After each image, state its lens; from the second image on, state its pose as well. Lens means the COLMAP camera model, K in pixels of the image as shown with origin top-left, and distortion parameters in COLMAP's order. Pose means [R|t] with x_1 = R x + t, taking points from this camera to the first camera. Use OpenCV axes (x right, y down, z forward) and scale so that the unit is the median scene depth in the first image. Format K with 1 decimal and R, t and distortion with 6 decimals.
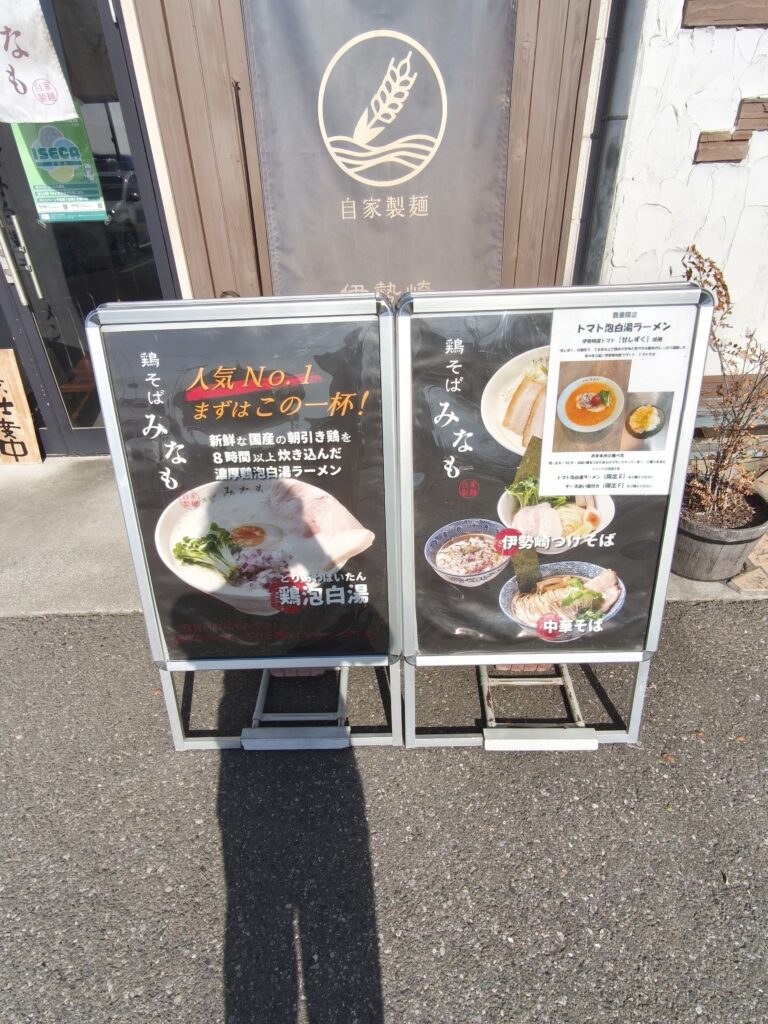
lens RADIAL K [[579.4, 0, 381.7], [0, 579.4, 511.1], [0, 0, 1]] dist [-0.005167, -0.000524]
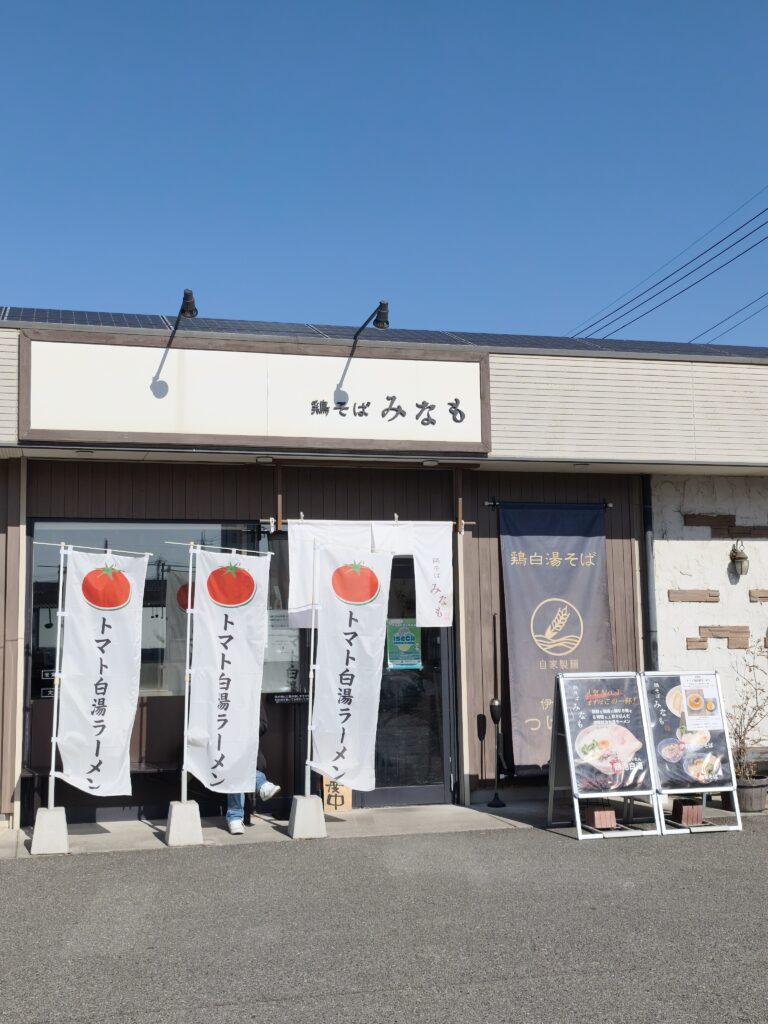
lens RADIAL K [[1230.2, 0, 384.0], [0, 1230.2, 512.0], [0, 0, 1]] dist [0.146789, 0.006098]
pose [[0.961909, 0.049877, 0.268783, -3.202299], [0.131790, 0.776808, -0.615792, 3.007311], [-0.239507, 0.627759, 0.740645, -4.392100]]
